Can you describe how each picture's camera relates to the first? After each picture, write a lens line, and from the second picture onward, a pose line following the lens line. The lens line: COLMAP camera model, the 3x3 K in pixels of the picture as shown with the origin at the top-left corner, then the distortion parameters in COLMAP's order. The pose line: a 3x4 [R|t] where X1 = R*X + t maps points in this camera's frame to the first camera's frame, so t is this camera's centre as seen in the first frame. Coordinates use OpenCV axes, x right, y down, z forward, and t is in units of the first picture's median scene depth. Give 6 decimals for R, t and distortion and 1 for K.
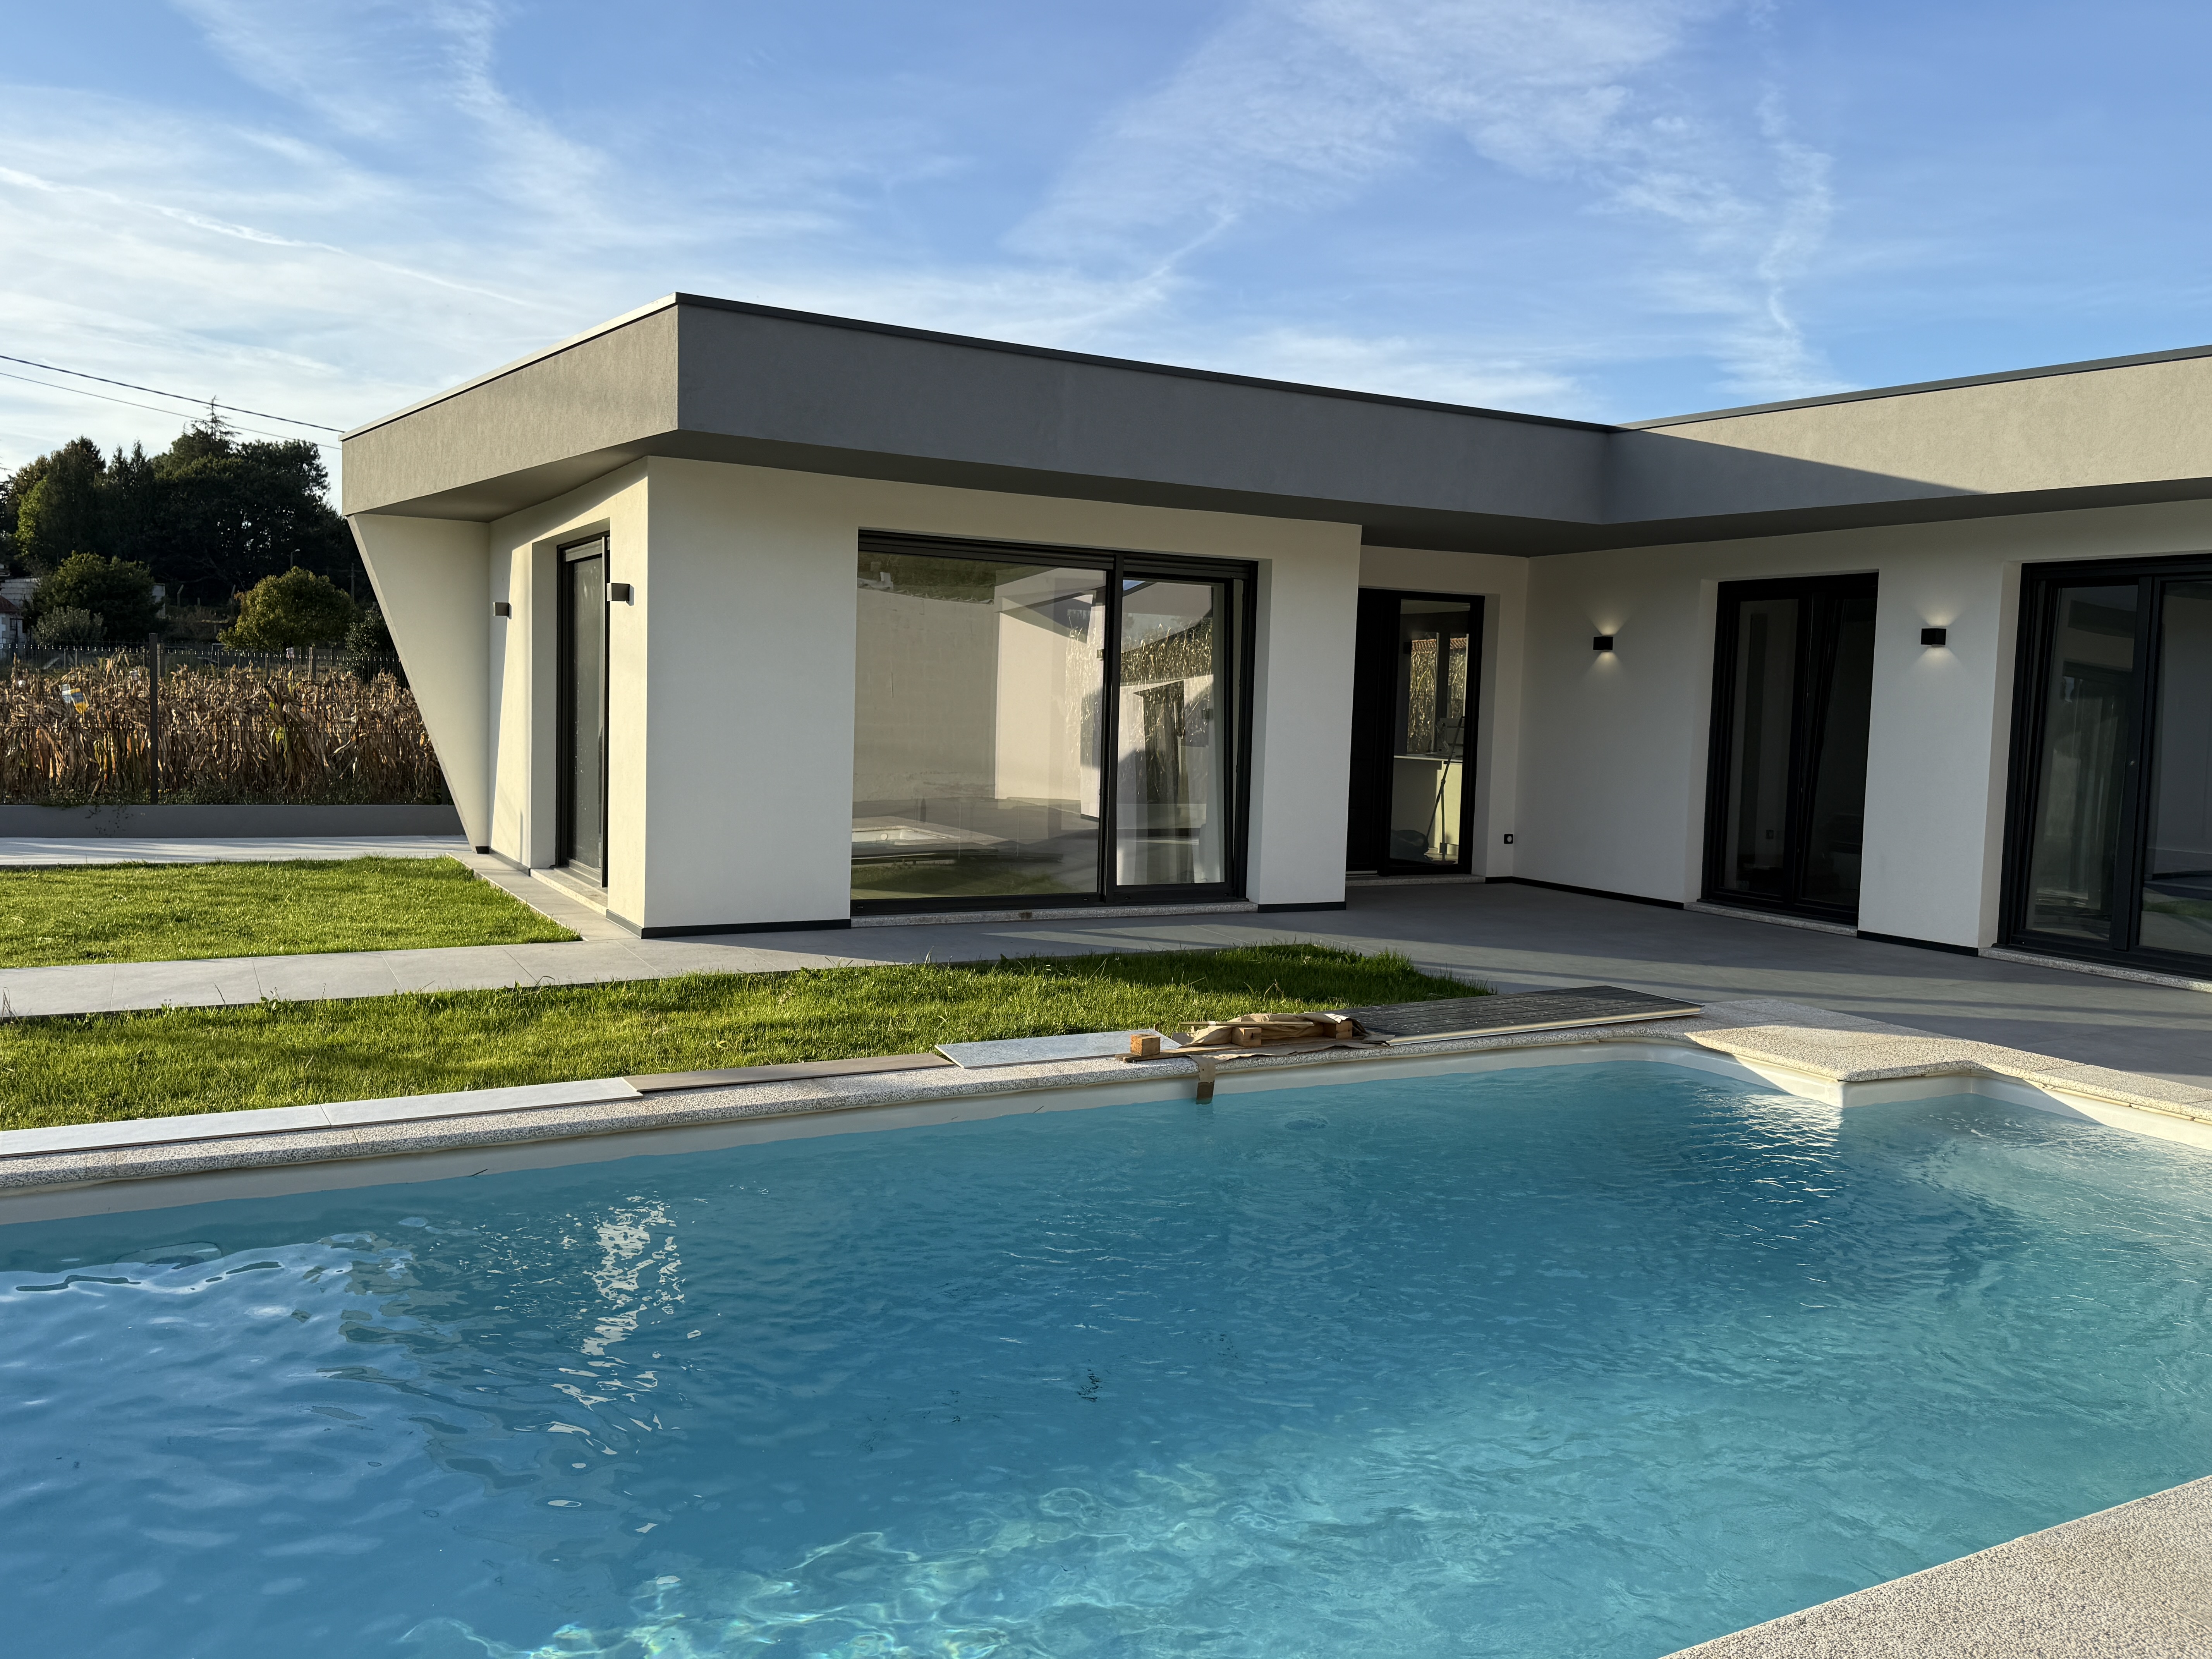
lens RADIAL K [[1735.3, 0, 1108.8], [0, 1735.3, 819.9], [0, 0, 1]] dist [0.067587, -0.073966]
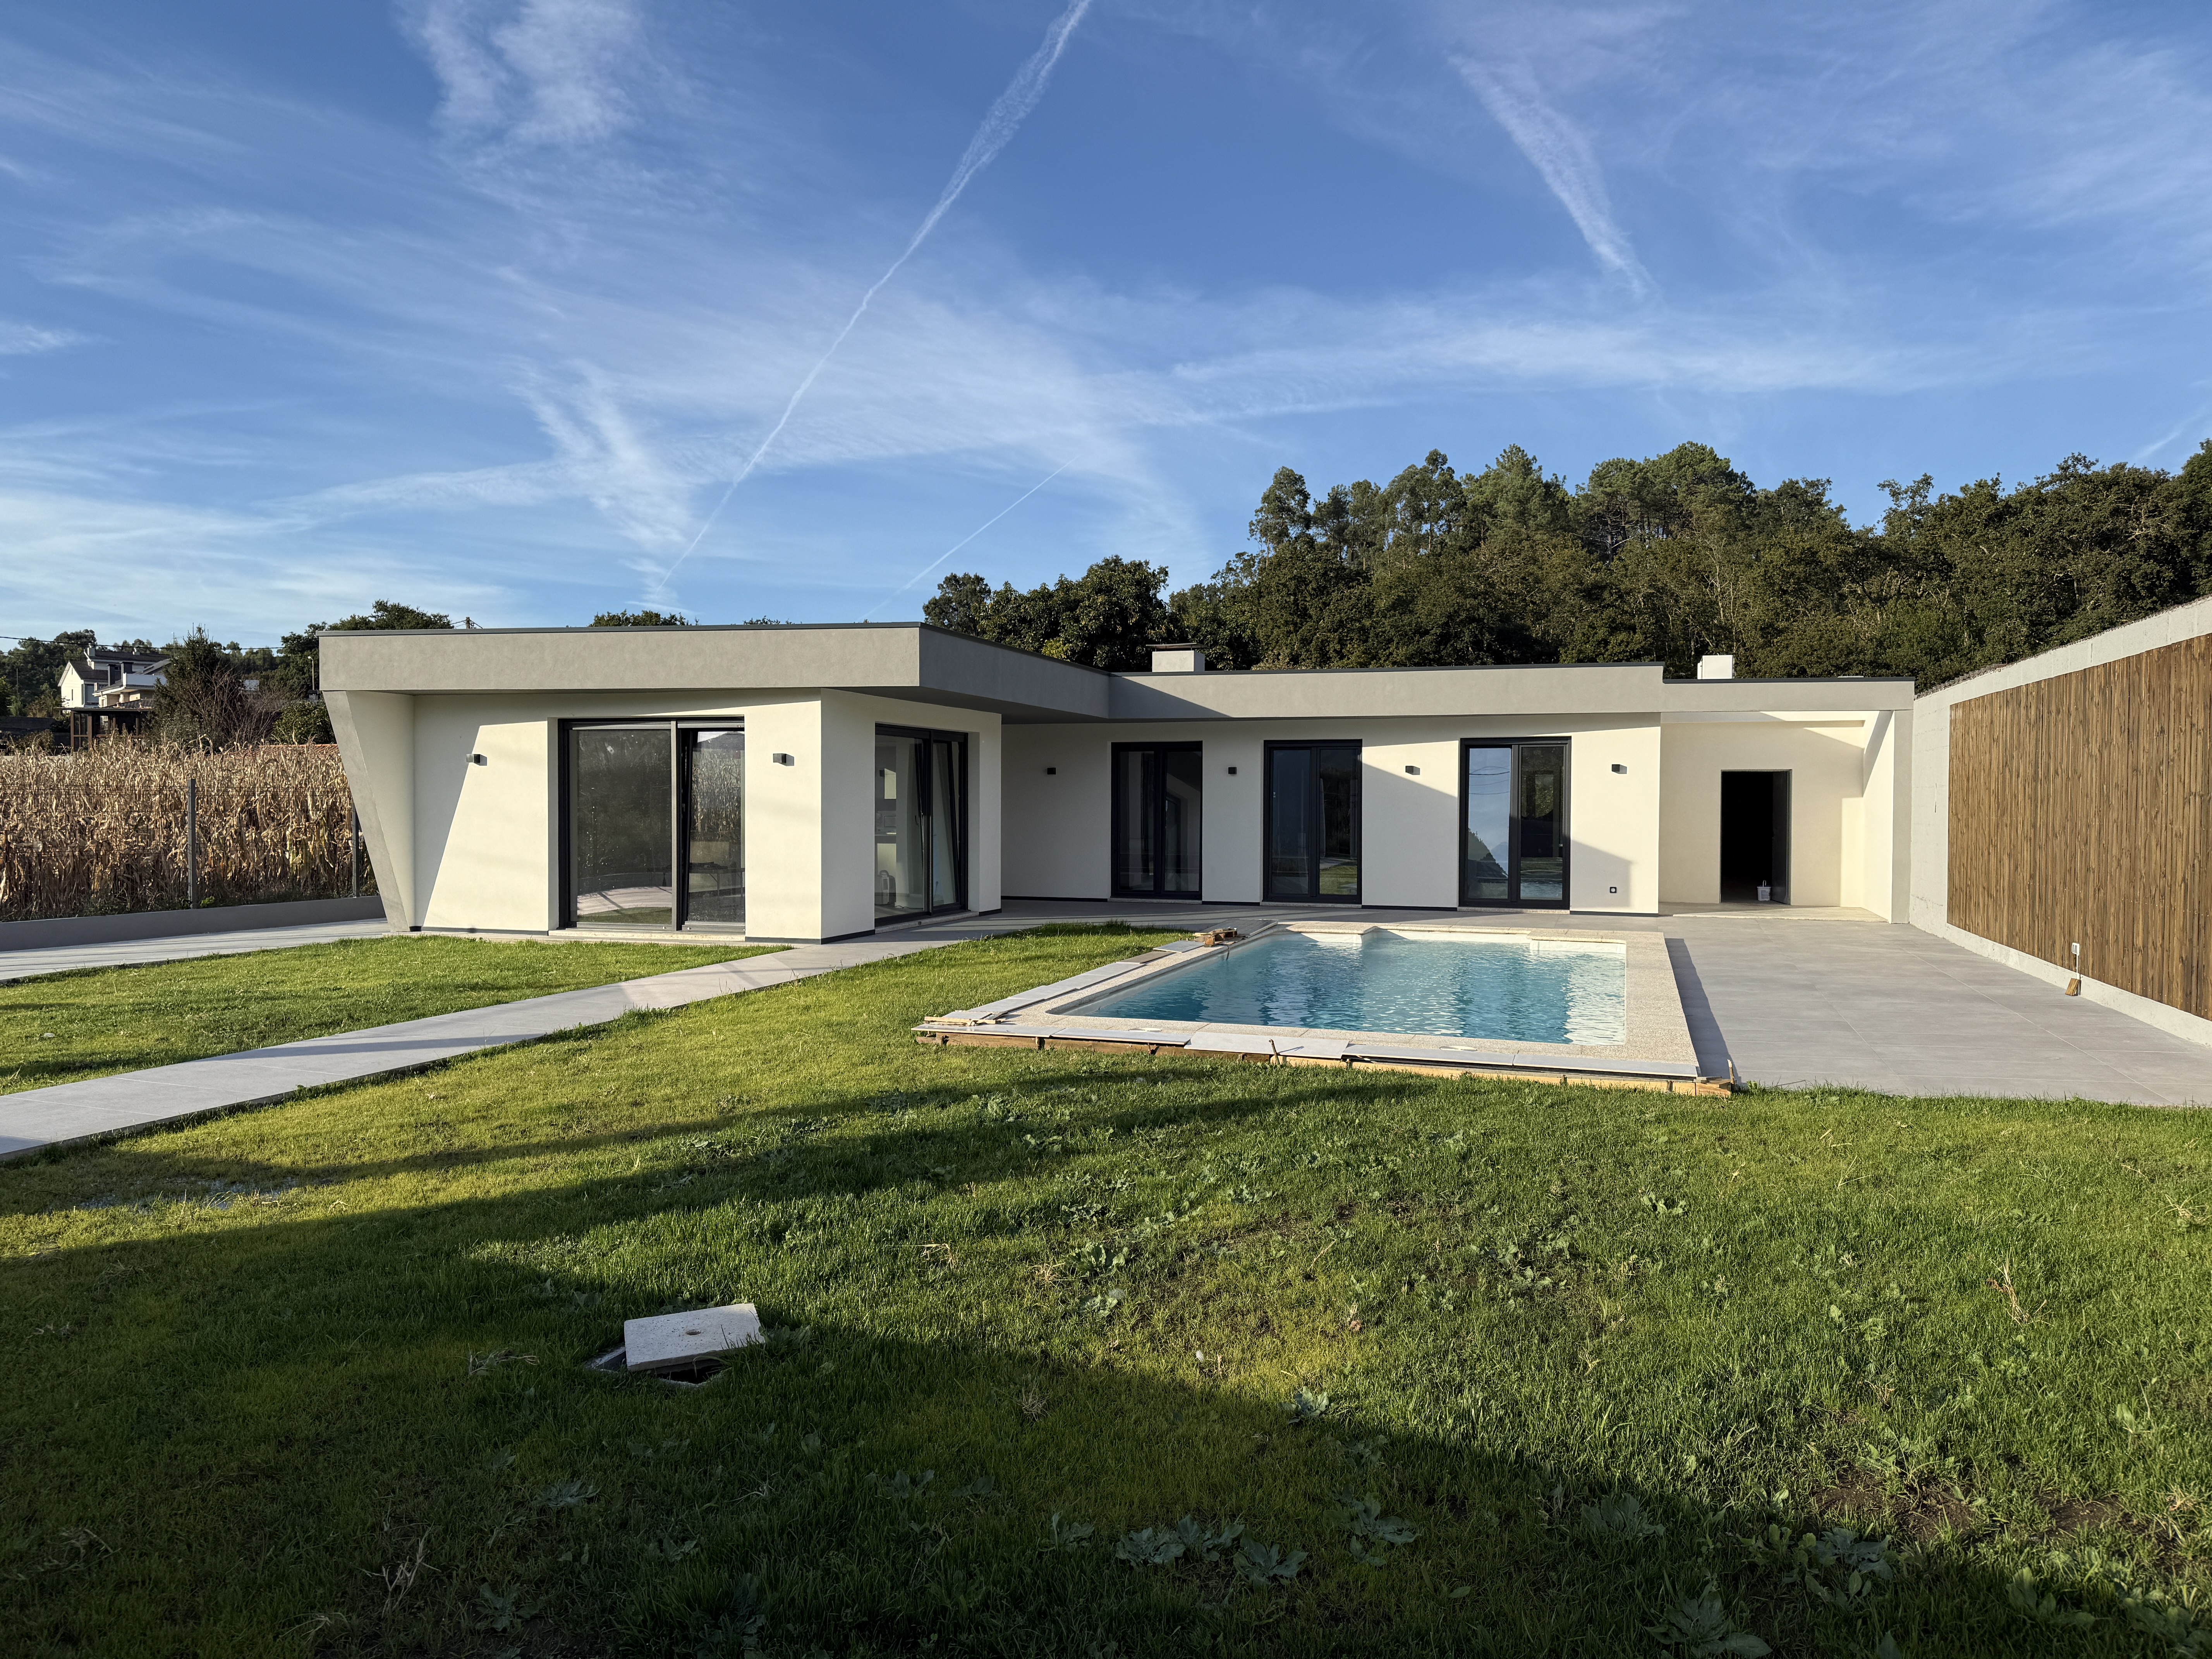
lens RADIAL K [[1554.3, 0, 1094.7], [0, 1554.3, 842.0], [0, 0, 1]] dist [0.121355, 0.001299]
pose [[0.736053, -0.046750, 0.675308, -0.989798], [0.066071, 0.997811, -0.002938, -0.014350], [-0.673692, 0.046781, 0.737530, -0.365468]]
